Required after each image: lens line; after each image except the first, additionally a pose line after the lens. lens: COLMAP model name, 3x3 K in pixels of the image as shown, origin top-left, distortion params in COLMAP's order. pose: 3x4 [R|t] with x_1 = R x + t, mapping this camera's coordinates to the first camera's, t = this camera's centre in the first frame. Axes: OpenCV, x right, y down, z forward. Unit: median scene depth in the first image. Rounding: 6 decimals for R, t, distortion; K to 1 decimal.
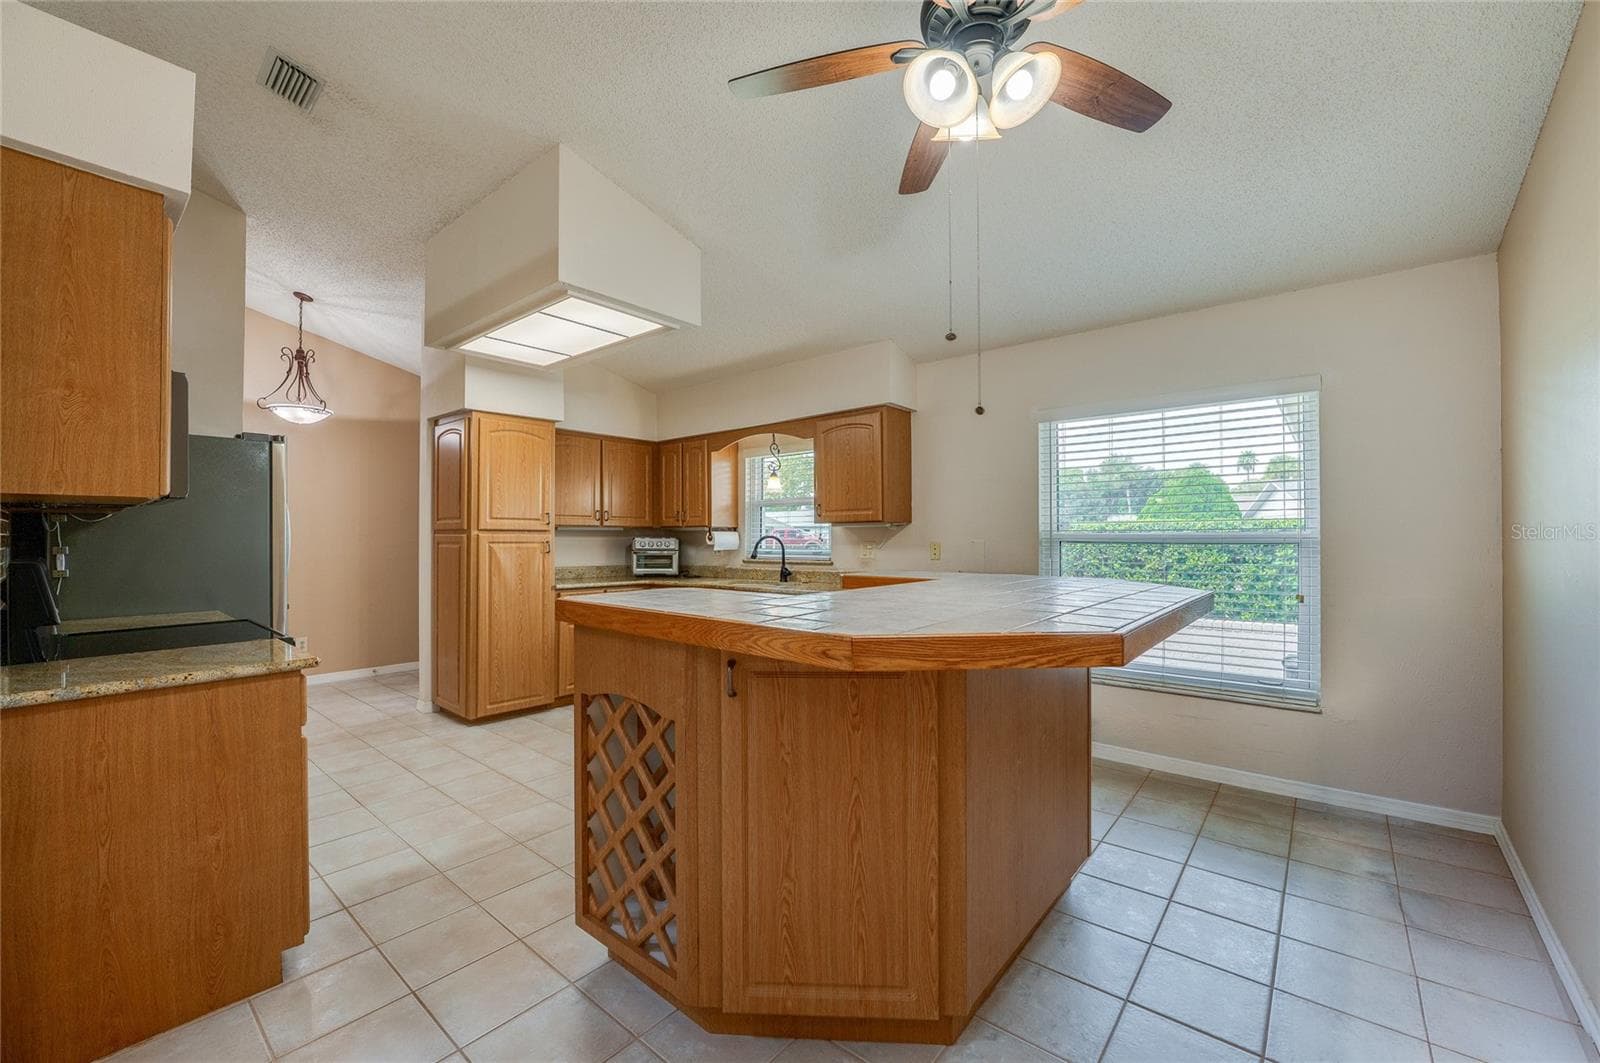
lens RADIAL K [[642.3, 0, 789.7], [0, 642.3, 530.4], [0, 0, 1]] dist [-0.000648, -0.000124]
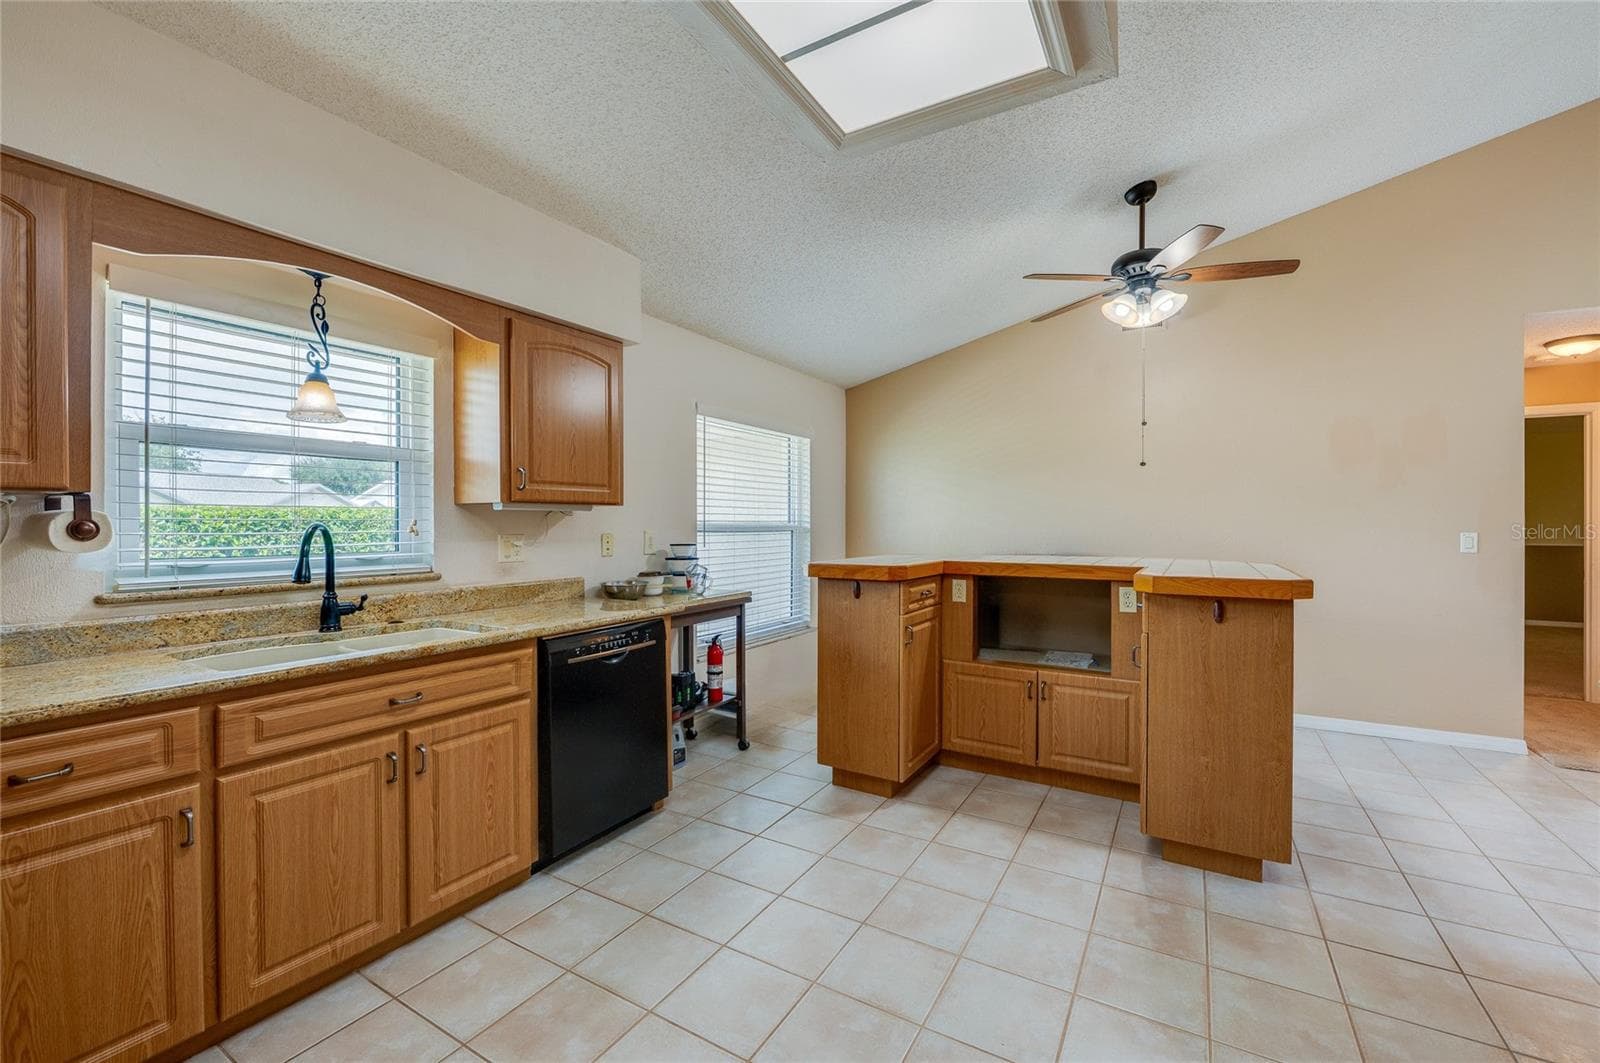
lens RADIAL K [[642.3, 0, 789.7], [0, 642.3, 530.4], [0, 0, 1]] dist [-0.000648, -0.000124]
pose [[-0.165281, -0.003419, 0.986241, -0.503892], [-0.006845, 0.999974, 0.002320, 0.010104], [-0.986223, -0.006368, -0.165300, 0.794466]]
